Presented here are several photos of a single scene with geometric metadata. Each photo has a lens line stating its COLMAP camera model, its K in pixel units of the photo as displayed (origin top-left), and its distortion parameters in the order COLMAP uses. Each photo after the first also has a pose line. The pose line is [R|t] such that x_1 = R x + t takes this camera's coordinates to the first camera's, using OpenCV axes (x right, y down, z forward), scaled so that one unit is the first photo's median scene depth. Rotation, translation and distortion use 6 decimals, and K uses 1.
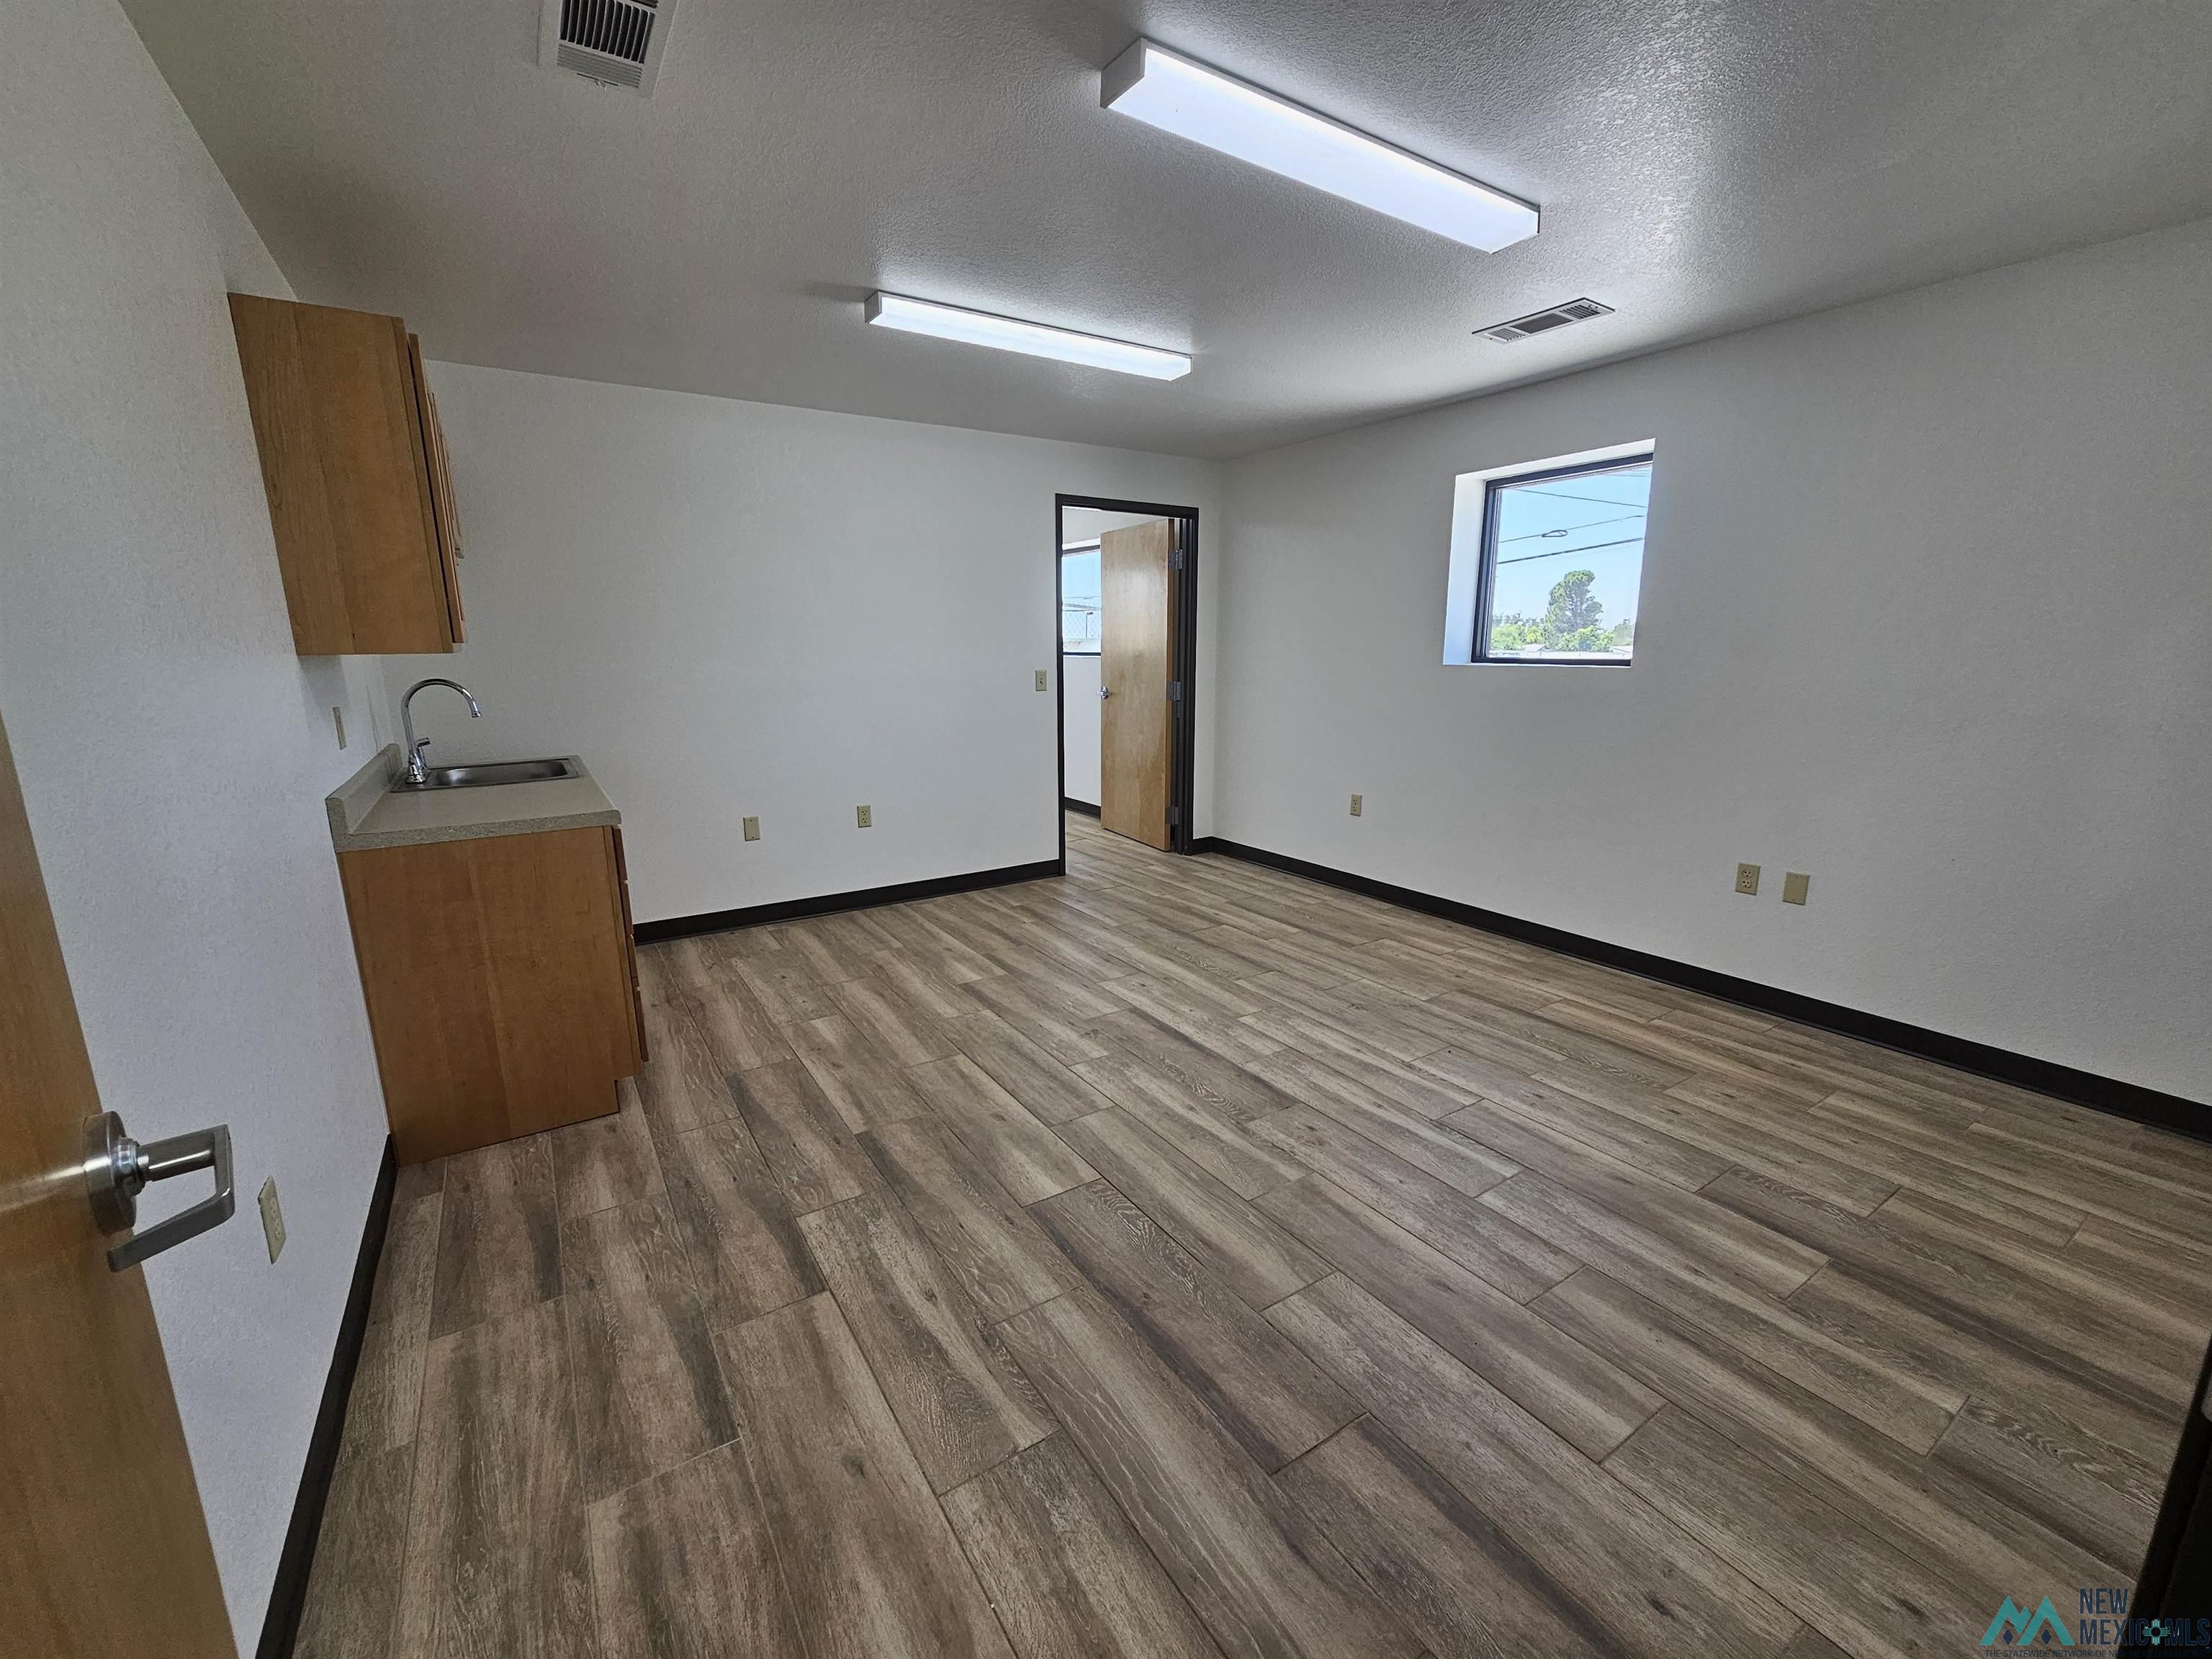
lens RADIAL K [[897.5, 0, 1103.3], [0, 897.5, 833.2], [0, 0, 1]] dist [-0.001952, 0.000082]
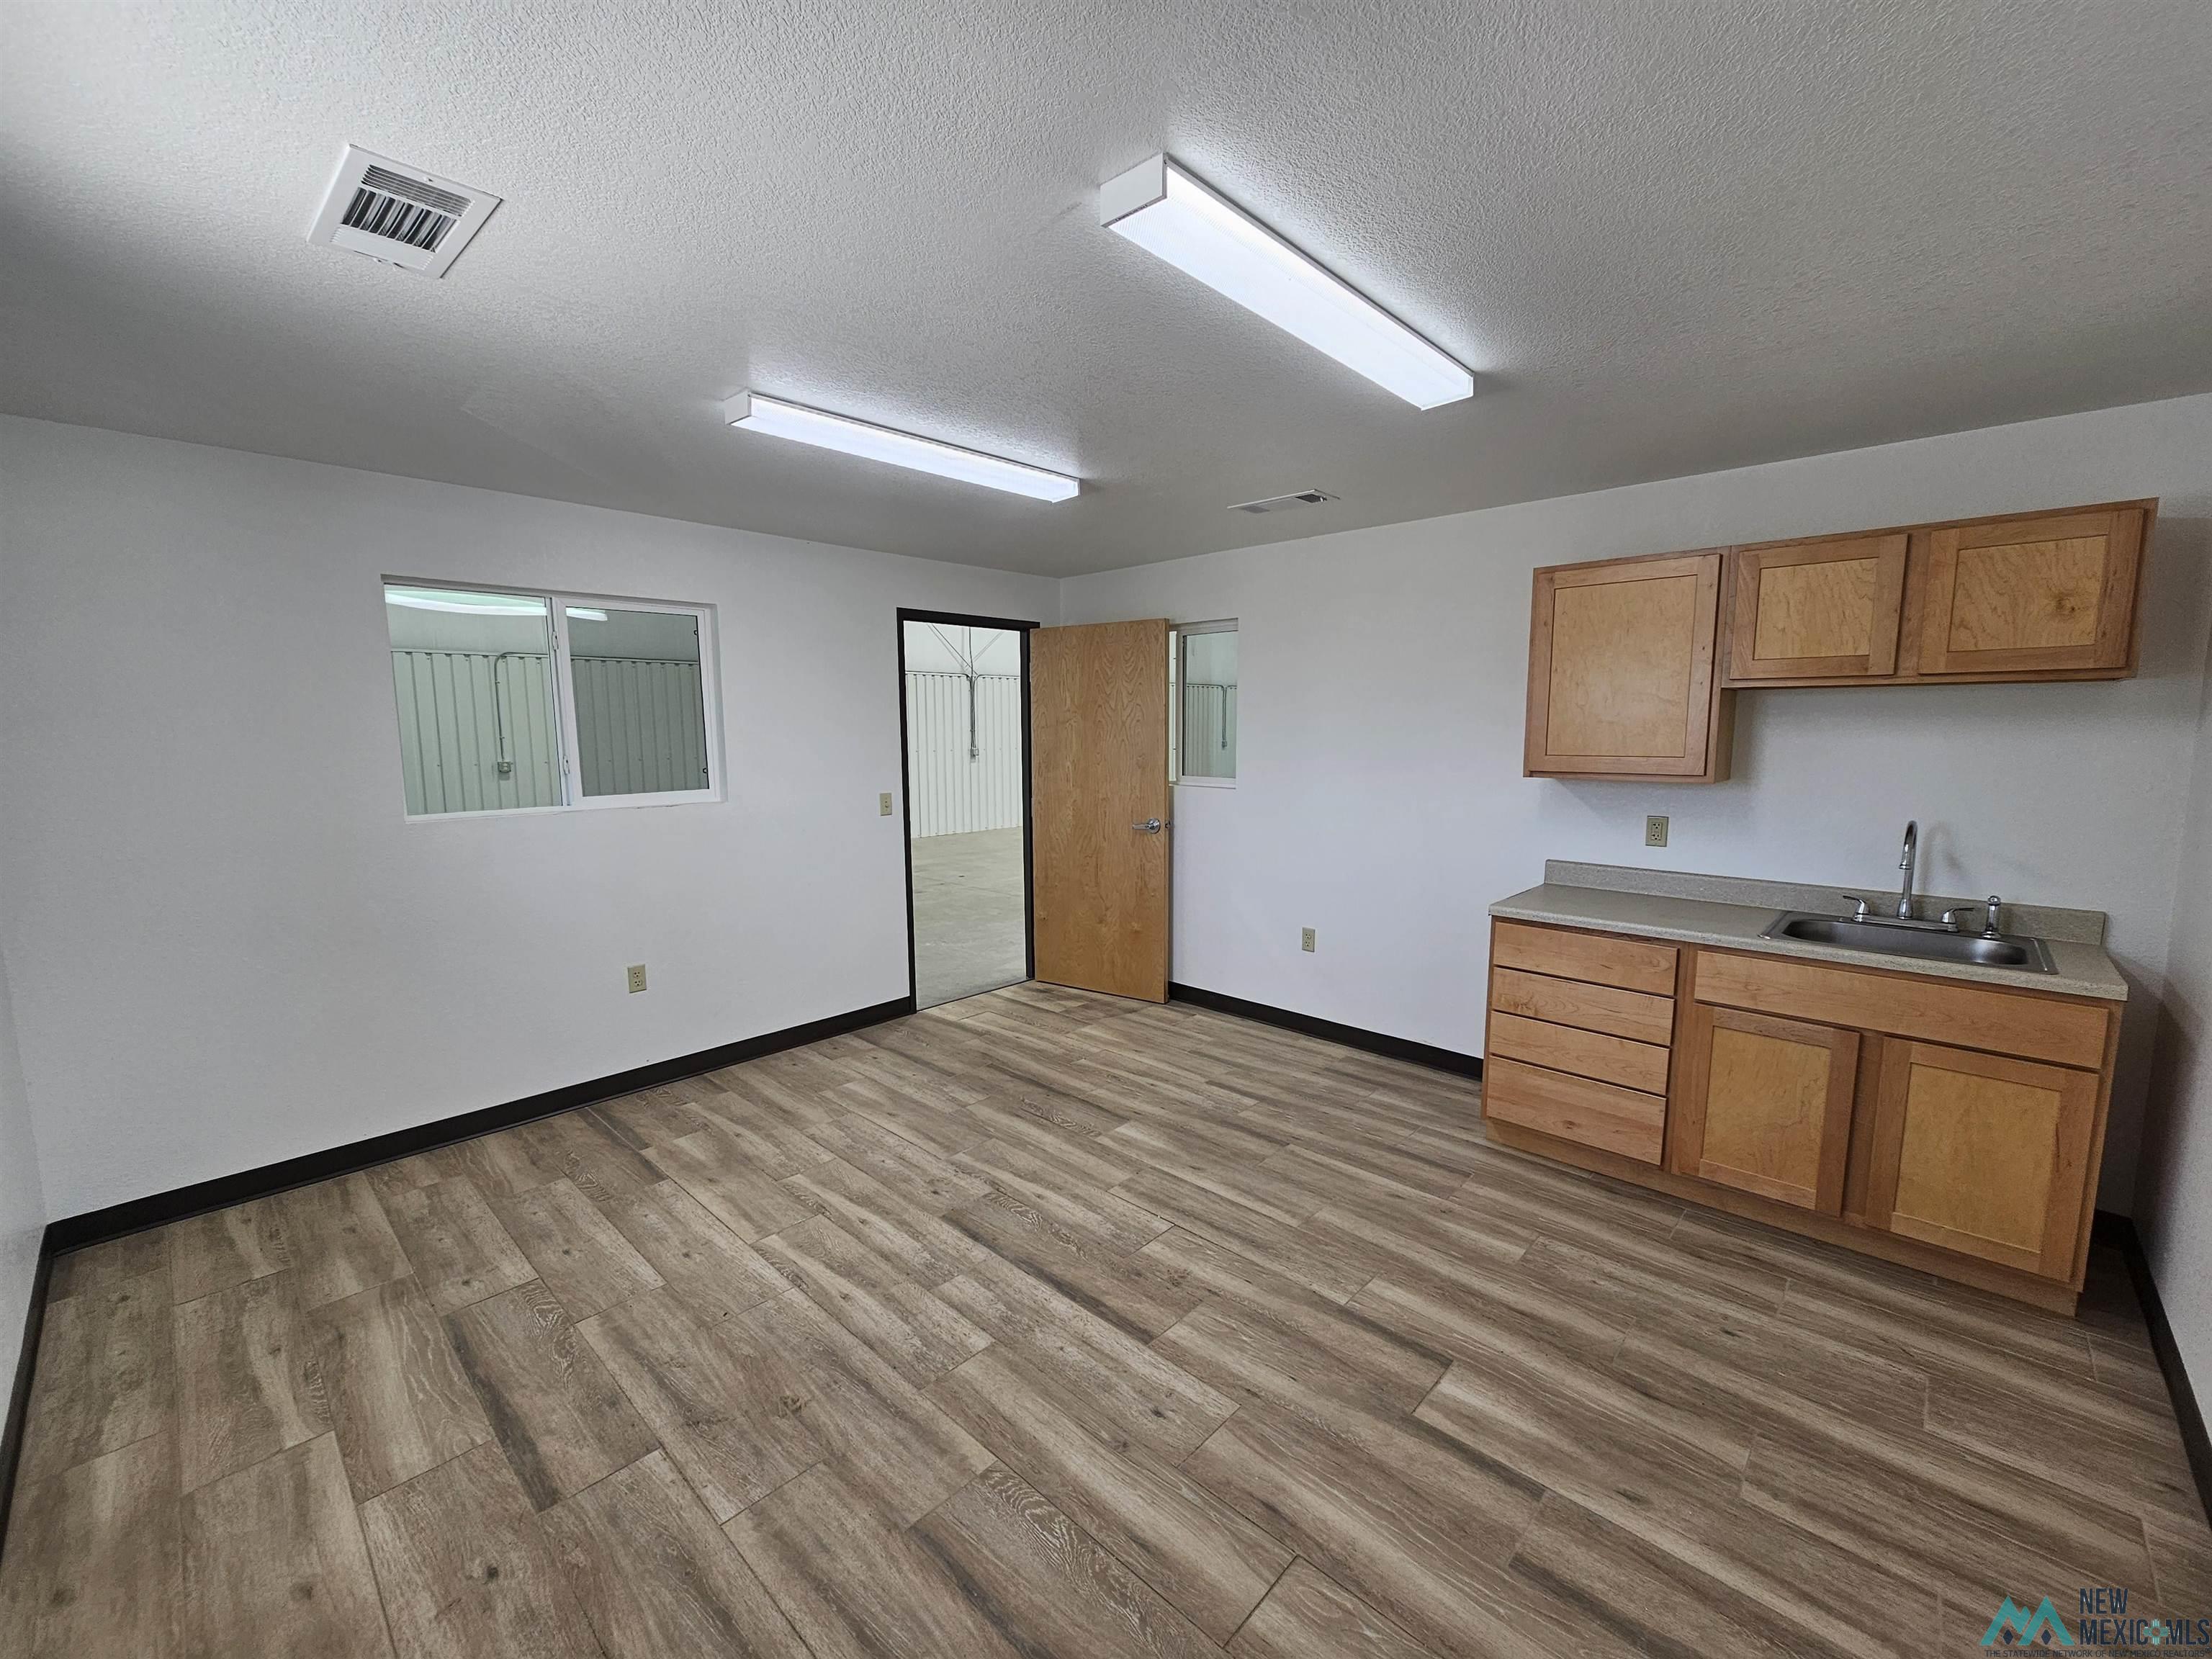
lens RADIAL K [[897.5, 0, 1103.3], [0, 897.5, 833.2], [0, 0, 1]] dist [-0.001952, 0.000082]
pose [[-0.971046, 0.038832, -0.235714, 0.260591], [-0.040351, 0.945861, 0.322053, -0.470758], [0.235459, 0.322240, -0.916908, 1.856790]]
